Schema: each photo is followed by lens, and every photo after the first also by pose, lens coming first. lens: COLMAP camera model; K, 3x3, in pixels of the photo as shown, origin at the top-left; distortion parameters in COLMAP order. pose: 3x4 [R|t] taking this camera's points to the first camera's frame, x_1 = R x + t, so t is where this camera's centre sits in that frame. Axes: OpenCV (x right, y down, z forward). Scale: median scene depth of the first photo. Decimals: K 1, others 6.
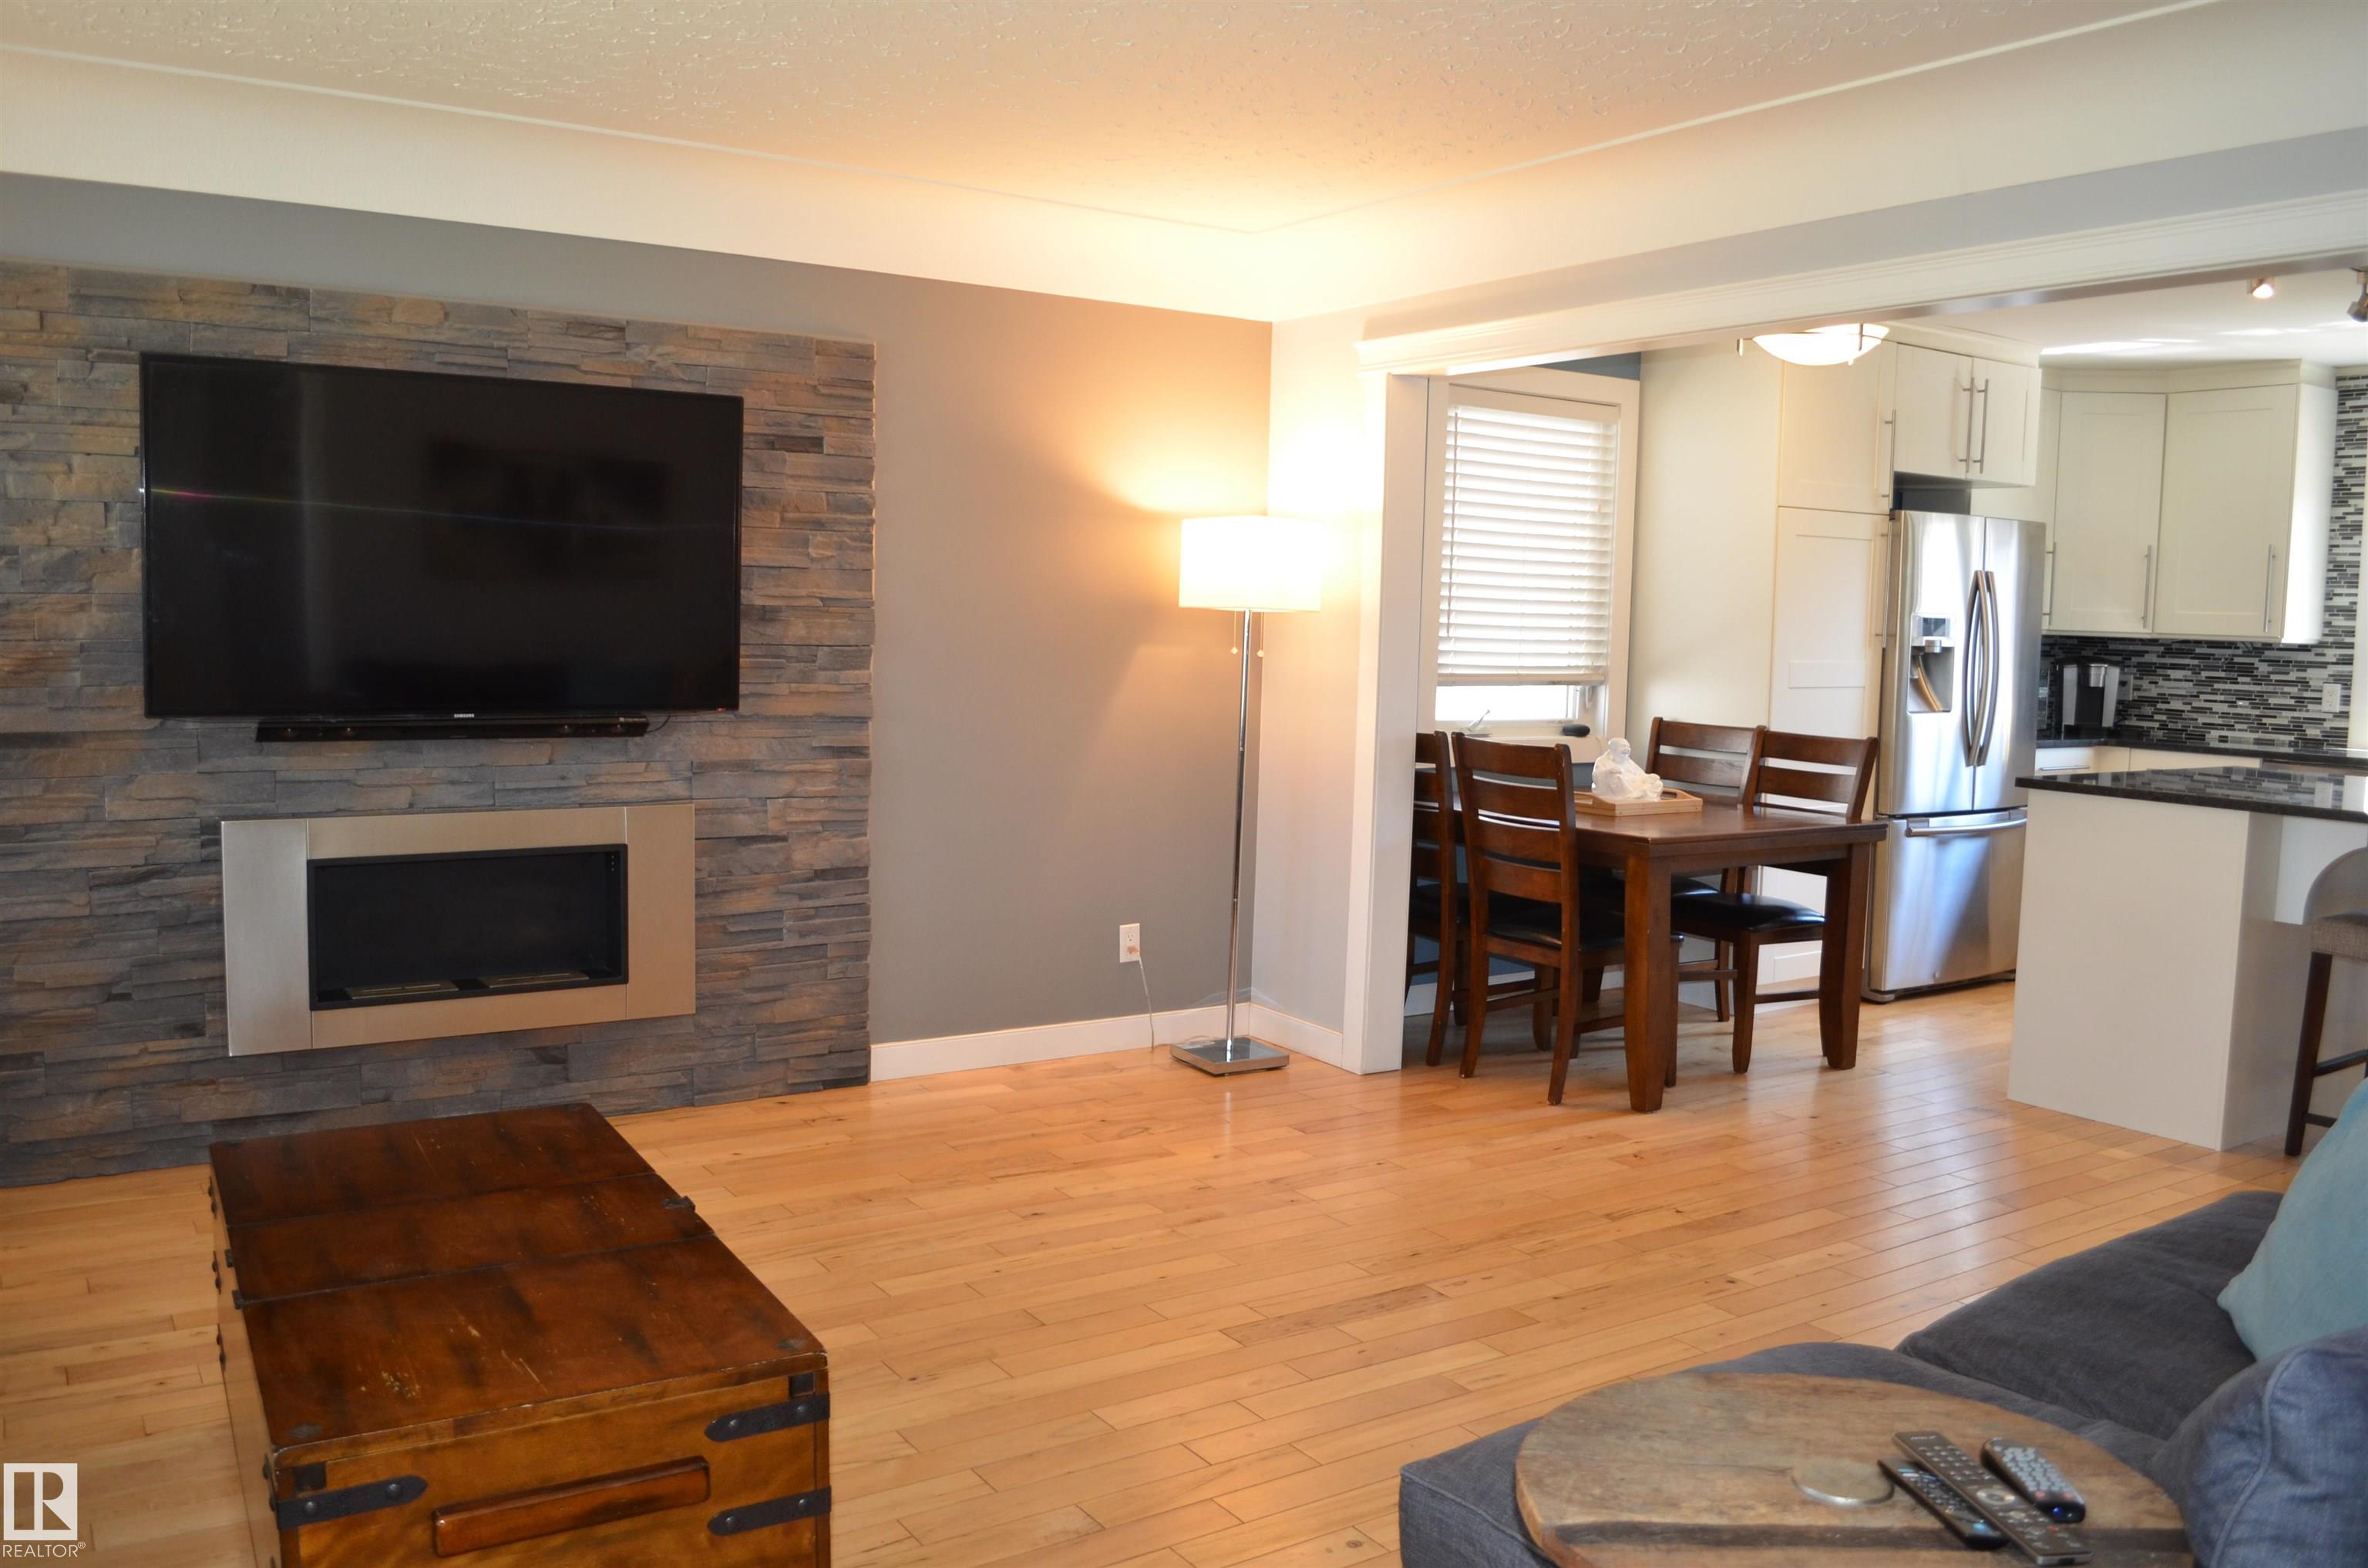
lens RADIAL K [[1858.3, 0, 1190.2], [0, 1858.3, 795.2], [0, 0, 1]] dist [-0.085750, 0.013560]
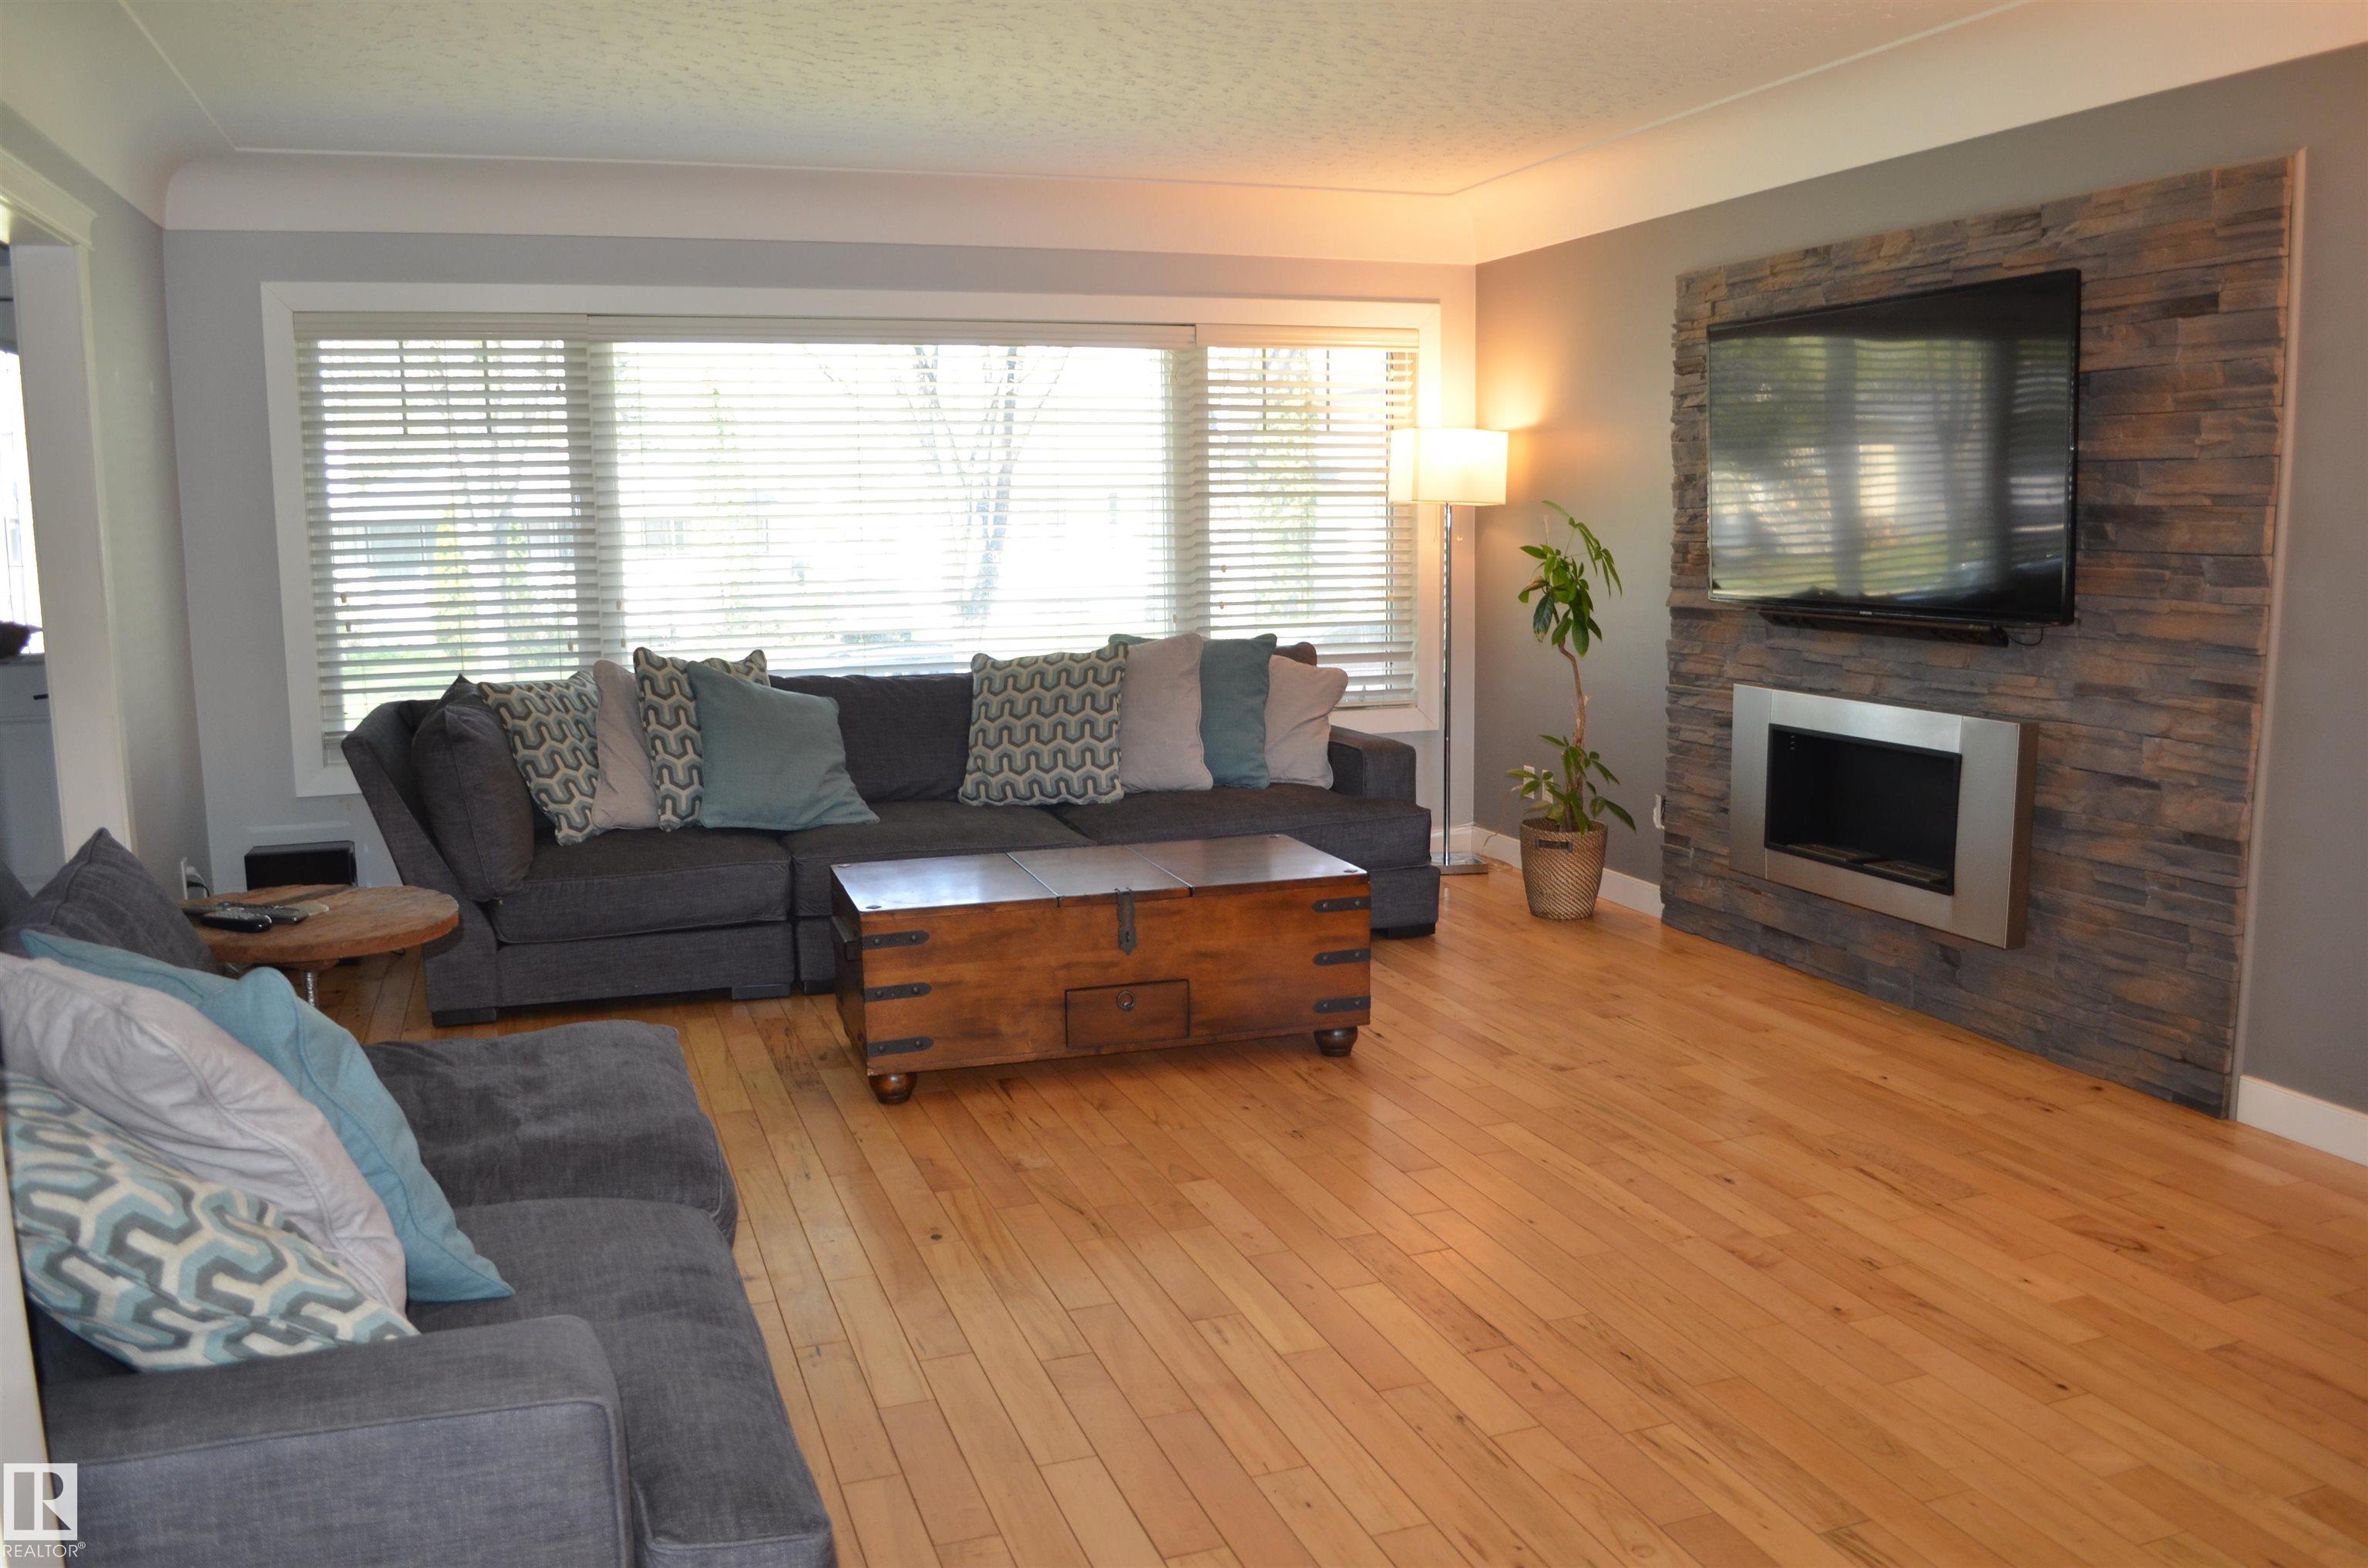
lens RADIAL K [[1858.3, 0, 1190.8], [0, 1858.3, 792.3], [0, 0, 1]] dist [-0.085750, 0.013560]
pose [[-0.239782, 0.122863, -0.963021, 0.681275], [-0.087832, 0.985146, 0.147555, -0.056902], [0.966846, 0.119965, -0.225429, 0.772503]]
